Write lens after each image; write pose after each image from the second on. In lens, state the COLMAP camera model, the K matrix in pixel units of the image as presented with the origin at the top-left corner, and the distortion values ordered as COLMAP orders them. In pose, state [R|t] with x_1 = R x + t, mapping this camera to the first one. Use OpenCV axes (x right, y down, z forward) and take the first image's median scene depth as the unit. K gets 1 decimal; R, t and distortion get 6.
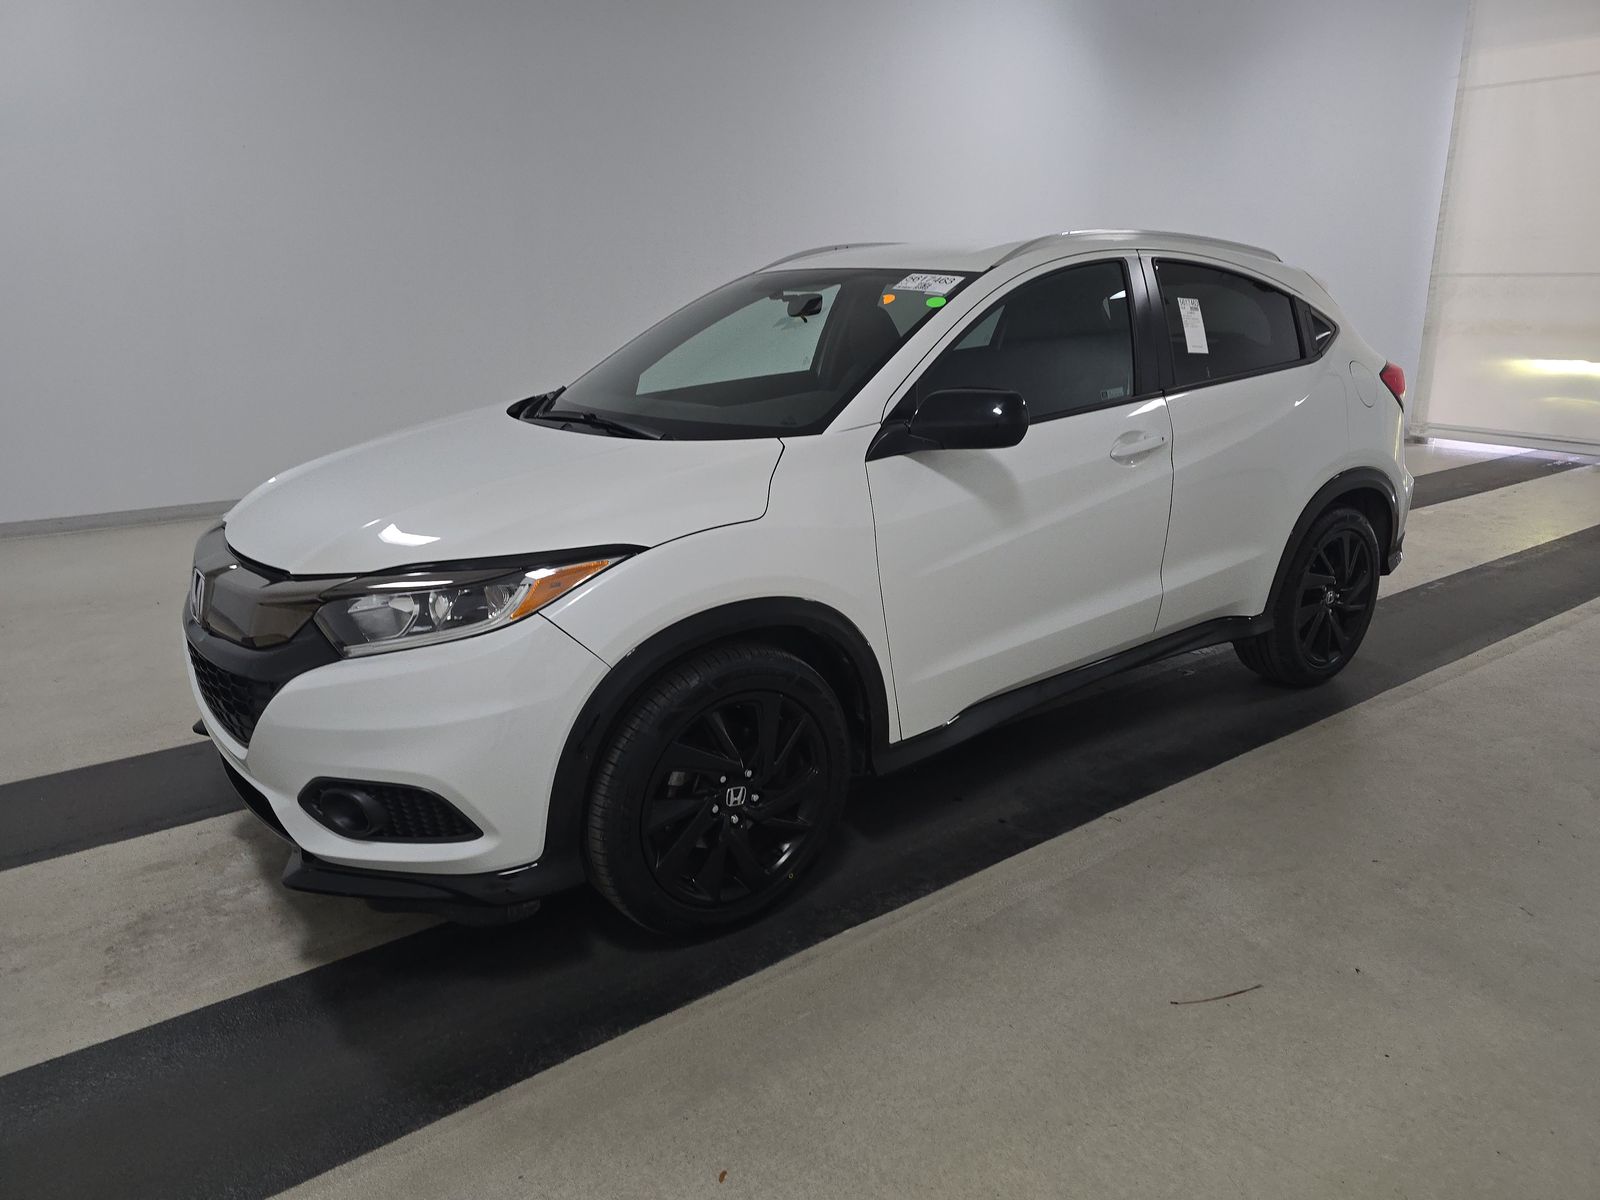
lens RADIAL K [[1080.3, 0, 806.6], [0, 1080.3, 601.1], [0, 0, 1]] dist [0.046081, -0.043469]
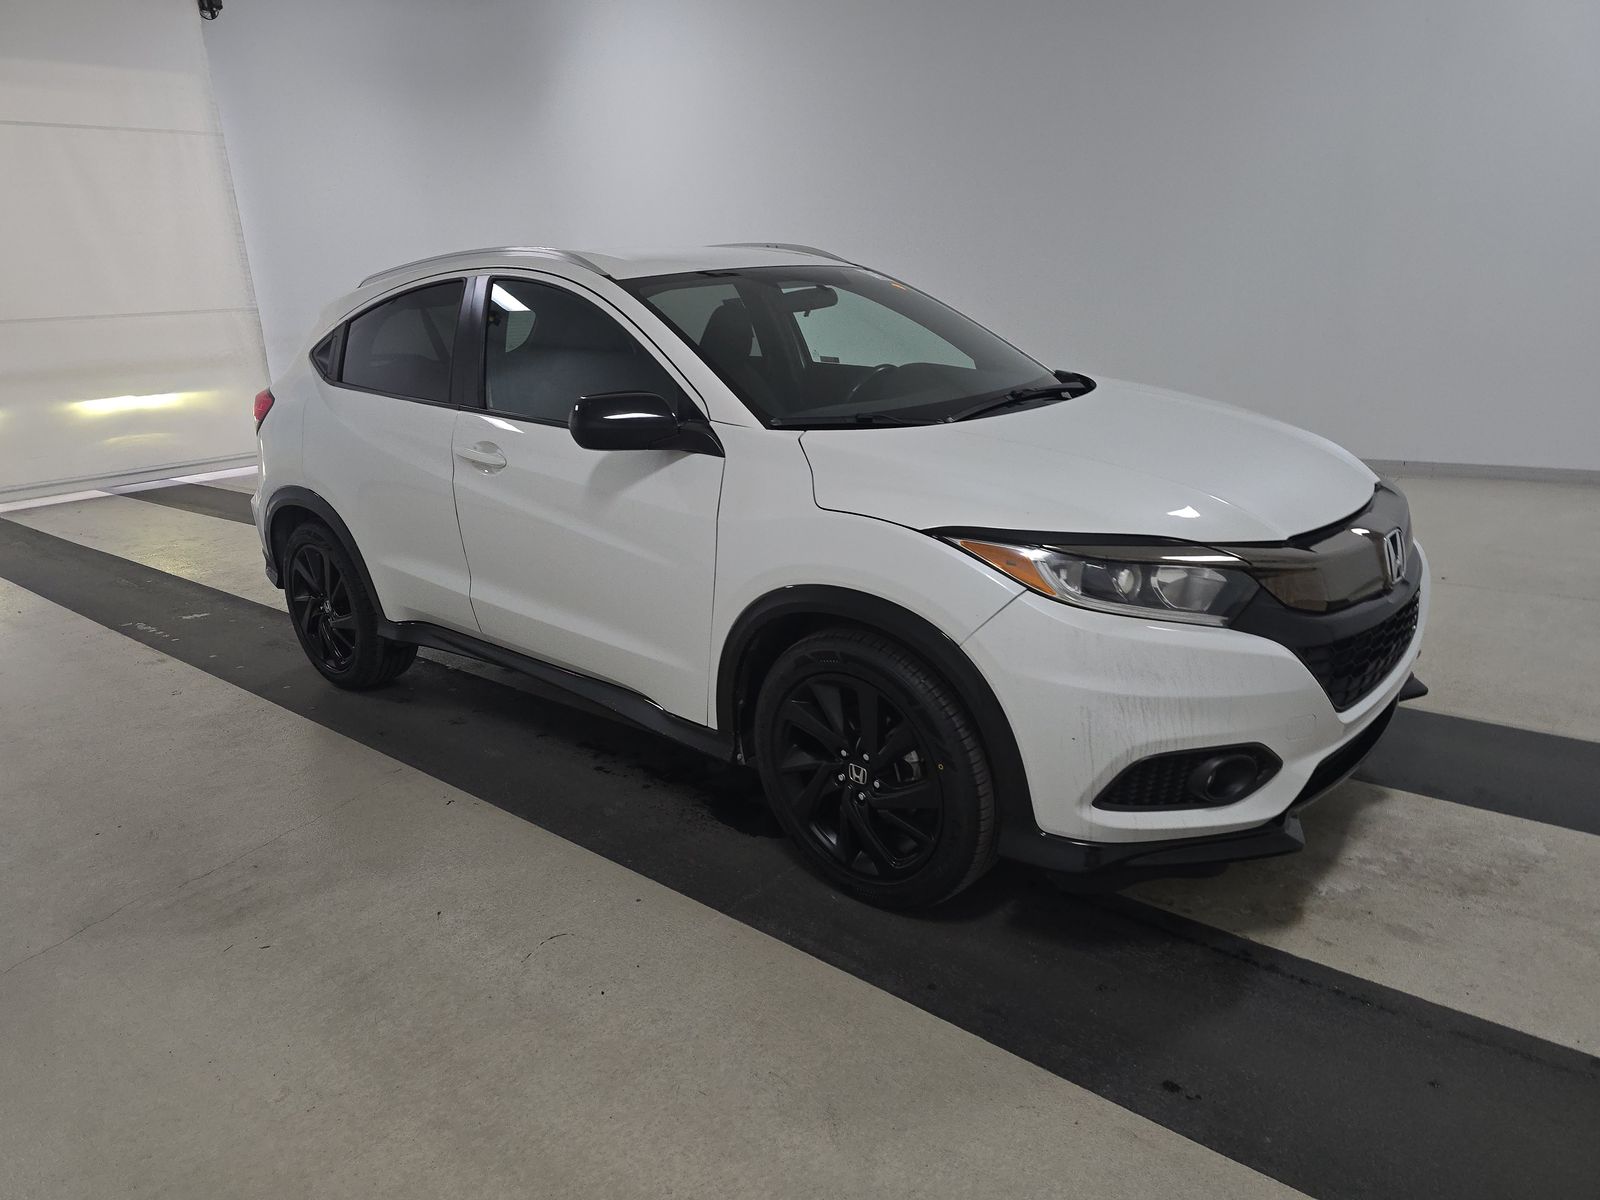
lens RADIAL K [[1080.3, 0, 806.6], [0, 1080.3, 601.1], [0, 0, 1]] dist [0.046081, -0.043469]
pose [[-0.203977, -0.259036, 0.944083, -1.334994], [0.331189, 0.889239, 0.315544, -0.434954], [-0.921253, 0.377034, -0.095594, 1.534367]]
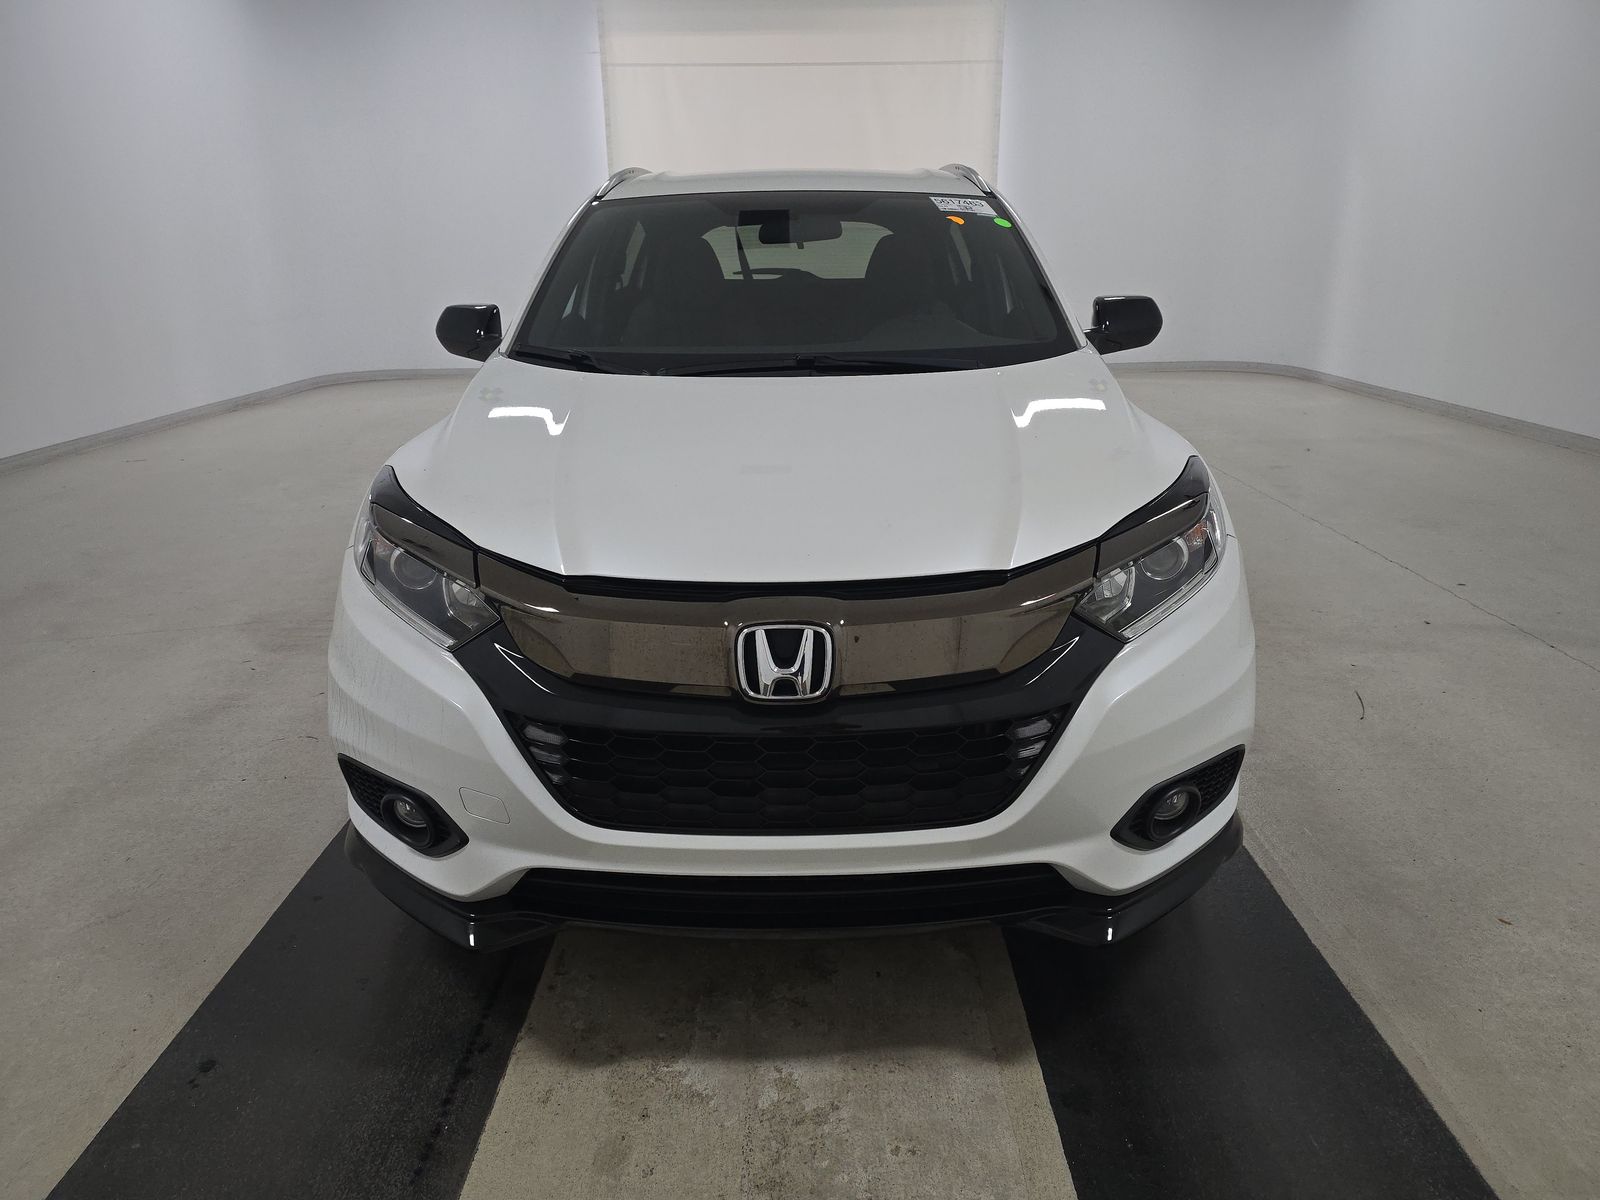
lens RADIAL K [[1080.3, 0, 806.6], [0, 1080.3, 601.1], [0, 0, 1]] dist [0.046081, -0.043469]
pose [[0.604507, -0.247809, 0.757075, -0.990286], [0.224040, 0.964910, 0.136948, -0.120001], [-0.764446, 0.086829, 0.638814, 0.552742]]
